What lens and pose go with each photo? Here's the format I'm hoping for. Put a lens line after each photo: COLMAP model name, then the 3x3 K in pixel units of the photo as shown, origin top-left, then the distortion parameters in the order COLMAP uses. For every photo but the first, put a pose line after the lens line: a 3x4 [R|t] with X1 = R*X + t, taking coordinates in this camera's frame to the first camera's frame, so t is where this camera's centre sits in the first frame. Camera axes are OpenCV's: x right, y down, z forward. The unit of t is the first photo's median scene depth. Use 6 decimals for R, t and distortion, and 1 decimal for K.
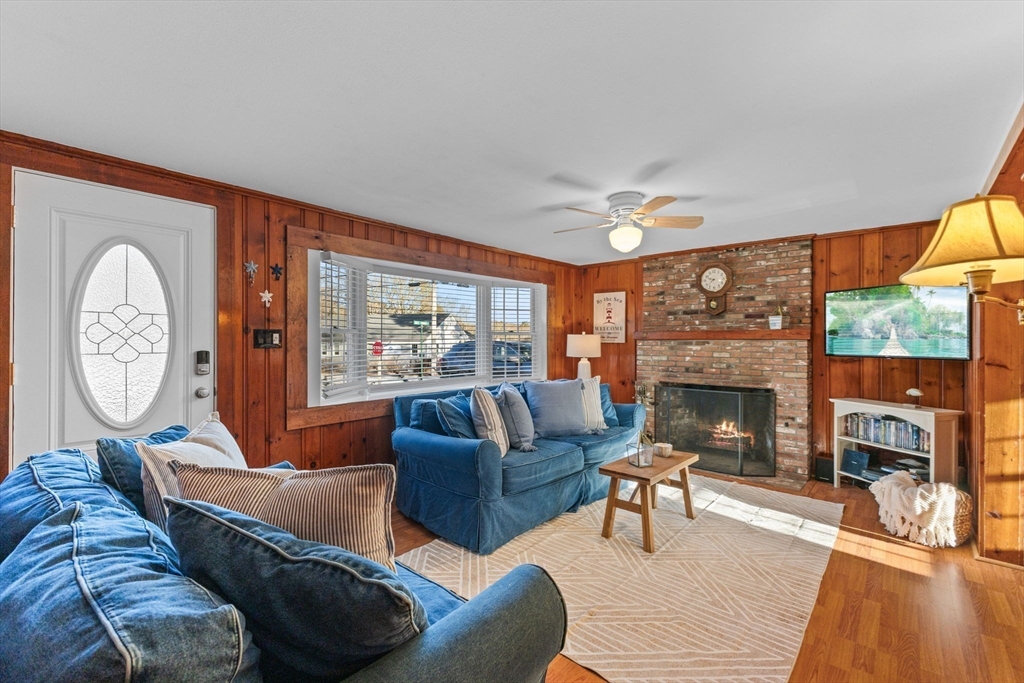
lens RADIAL K [[442.4, 0, 509.6], [0, 442.4, 335.6], [0, 0, 1]] dist [-0.008220, -0.000297]
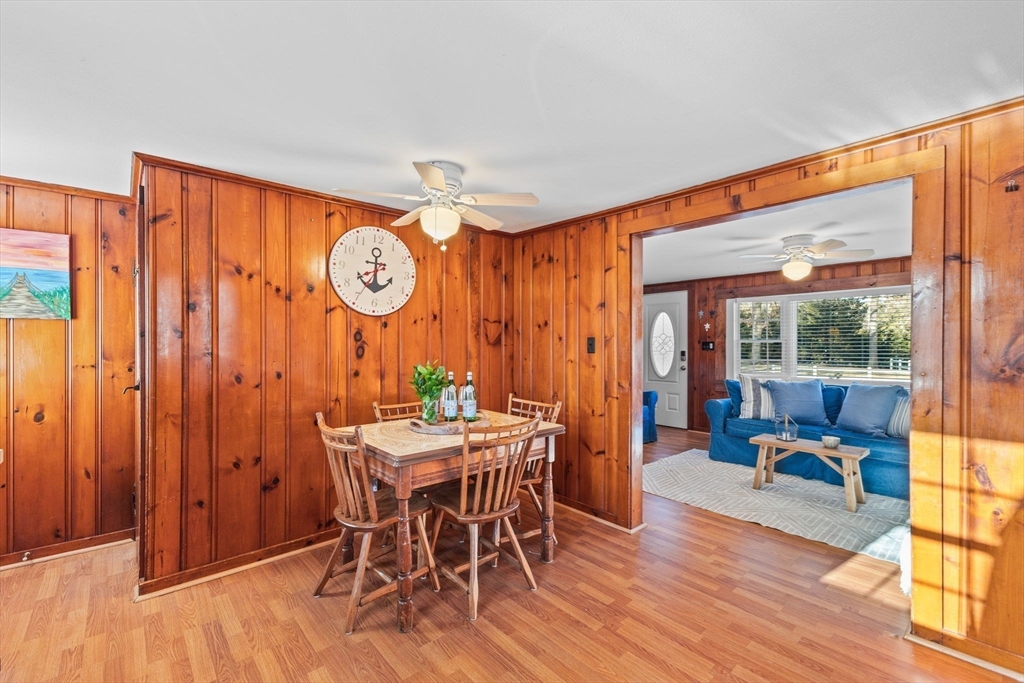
lens RADIAL K [[442.4, 0, 505.4], [0, 442.4, 344.4], [0, 0, 1]] dist [-0.008220, -0.000297]
pose [[-0.137086, -0.002927, -0.990555, 1.708710], [0.012928, 0.999905, -0.004744, -0.002357], [0.990475, -0.013456, -0.137035, 0.324745]]
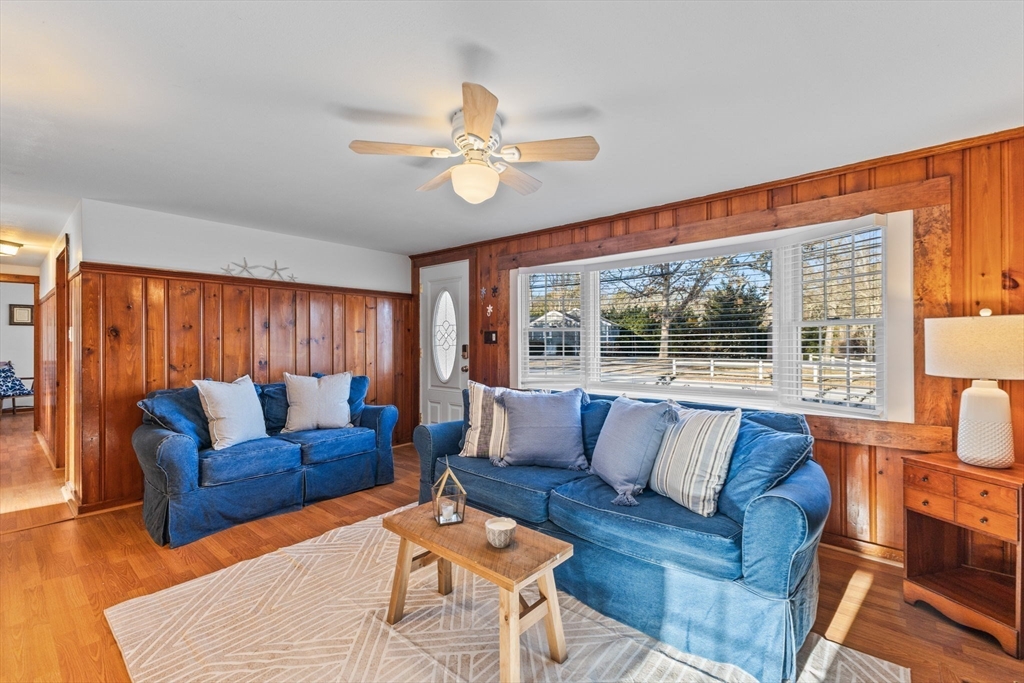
lens RADIAL K [[442.4, 0, 515.9], [0, 442.4, 342.3], [0, 0, 1]] dist [-0.008220, -0.000297]
pose [[0.013656, 0.000790, -0.999906, 0.952418], [0.014075, 0.999900, 0.000982, 0.023820], [0.999808, -0.014087, 0.013643, 1.072029]]
